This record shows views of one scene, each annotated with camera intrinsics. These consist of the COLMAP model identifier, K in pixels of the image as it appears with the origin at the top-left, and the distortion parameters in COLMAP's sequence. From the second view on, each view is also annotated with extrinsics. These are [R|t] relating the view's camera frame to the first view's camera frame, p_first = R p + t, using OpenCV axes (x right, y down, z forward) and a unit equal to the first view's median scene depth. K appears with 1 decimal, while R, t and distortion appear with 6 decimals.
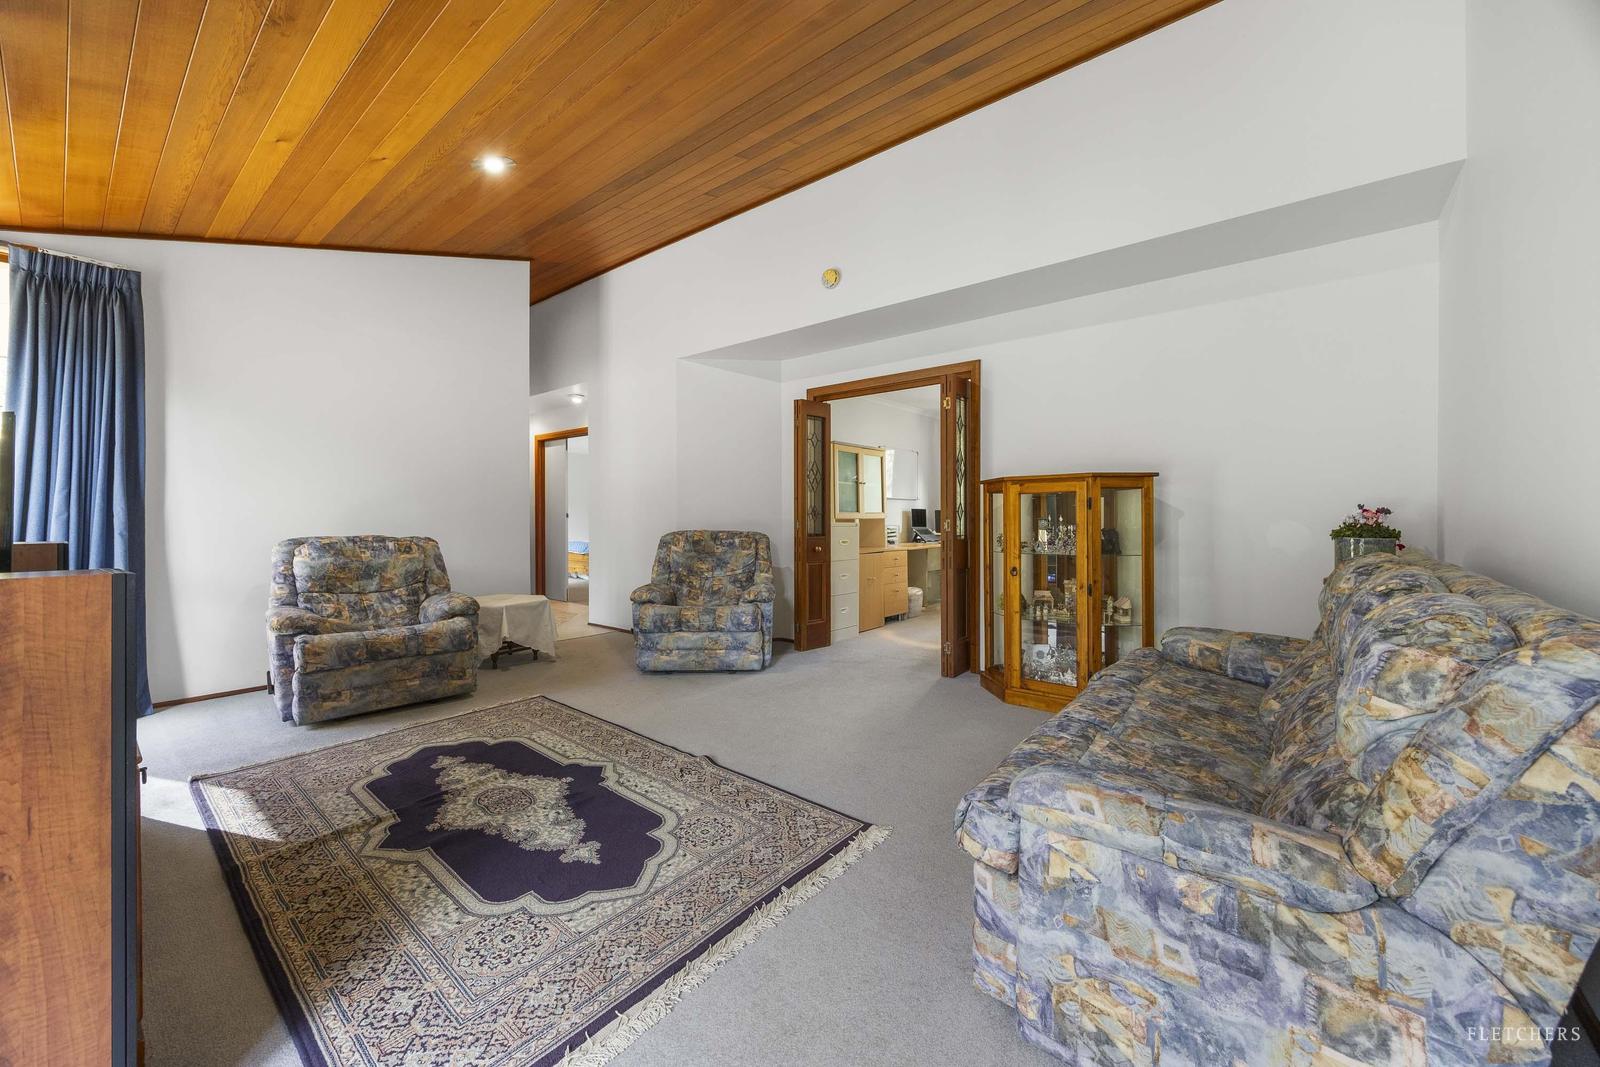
lens RADIAL K [[623.5, 0, 799.4], [0, 623.5, 520.6], [0, 0, 1]] dist [-0.000829, -0.000075]
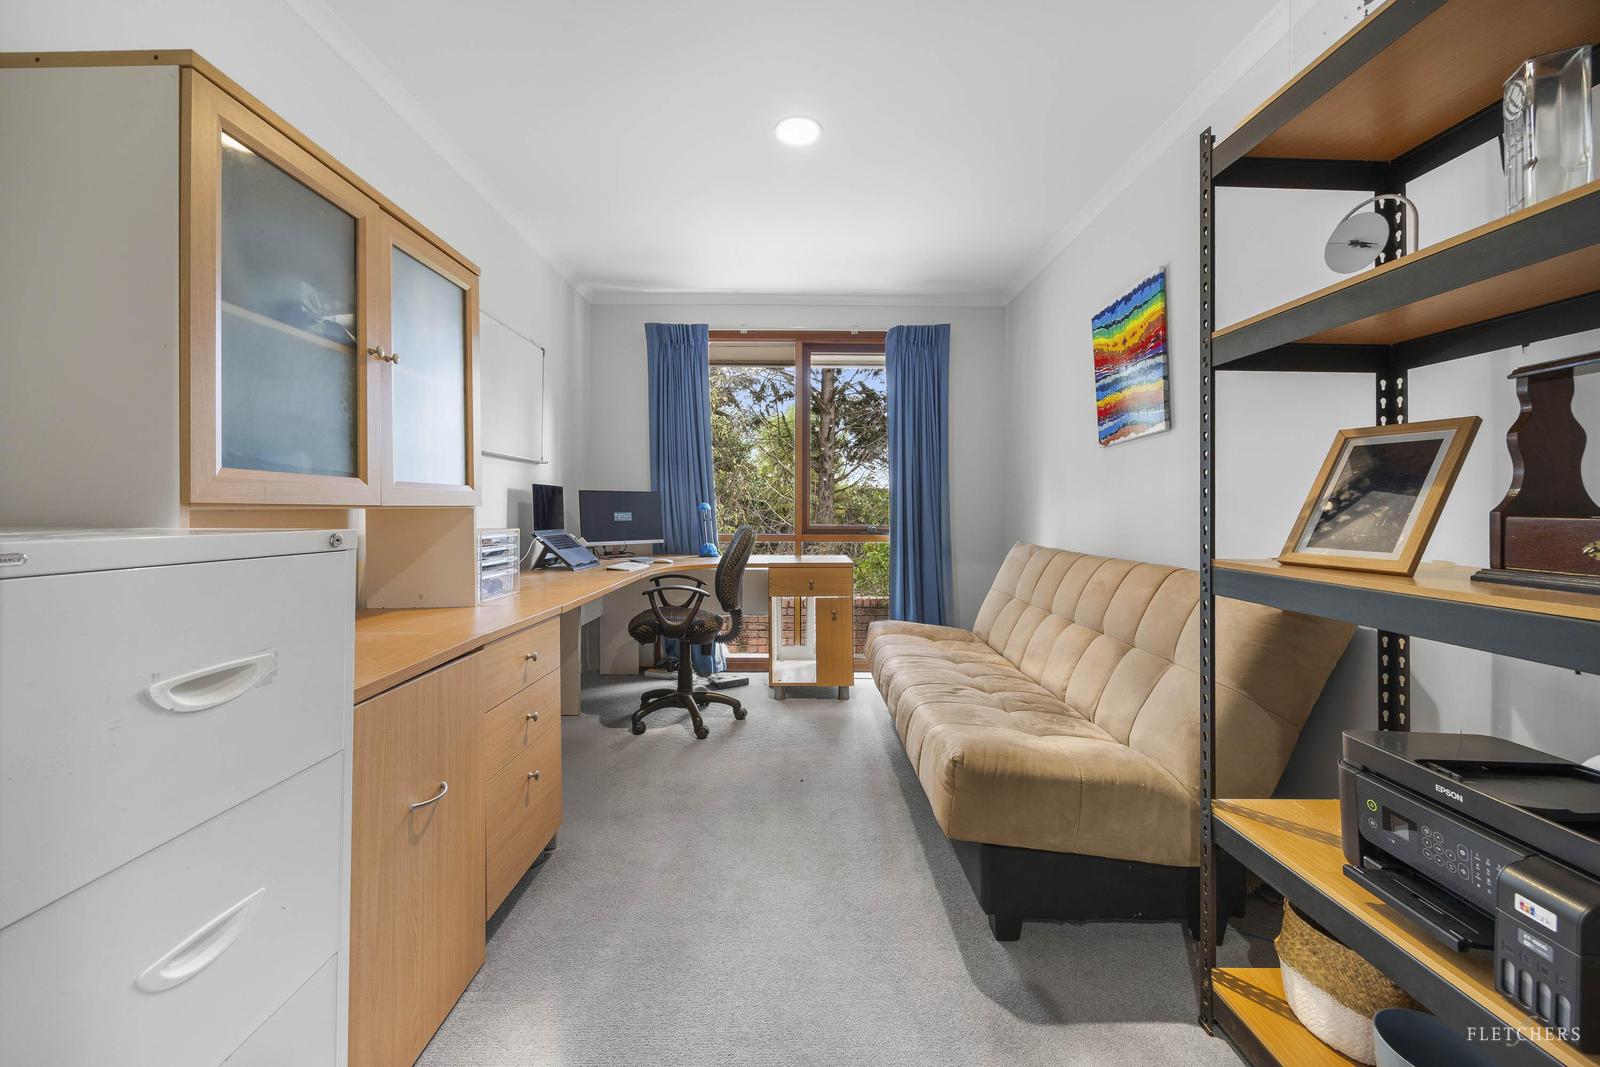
lens RADIAL K [[623.5, 0, 799.4], [0, 623.5, 519.7], [0, 0, 1]] dist [-0.000829, -0.000075]
pose [[0.756914, -0.009270, 0.653449, 0.102498], [0.001734, 0.999924, 0.012177, -0.001403], [-0.653512, -0.008084, 0.756873, 1.113846]]
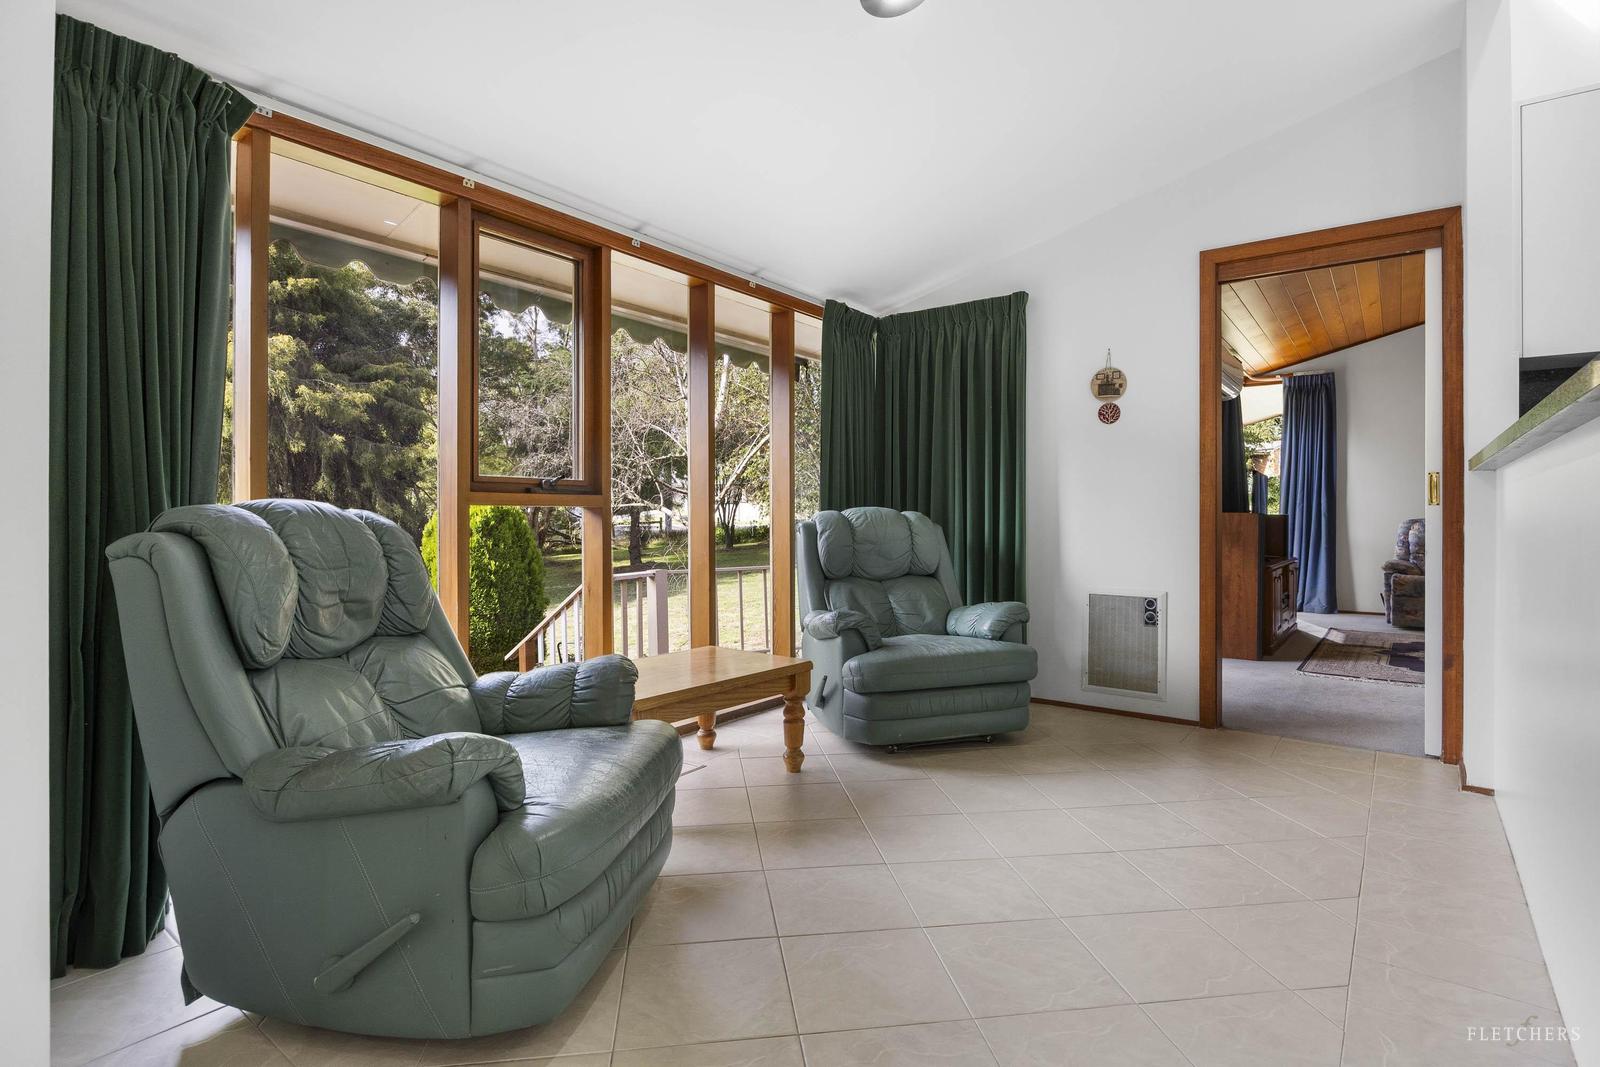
lens RADIAL K [[814.5, 0, 798.4], [0, 814.5, 519.4], [0, 0, 1]] dist [0.003045, 0.000826]
pose [[0.064669, 0.004266, -0.997898, 0.806650], [0.001629, 0.999989, 0.004380, 0.013277], [0.997905, -0.001908, 0.064661, -0.473966]]
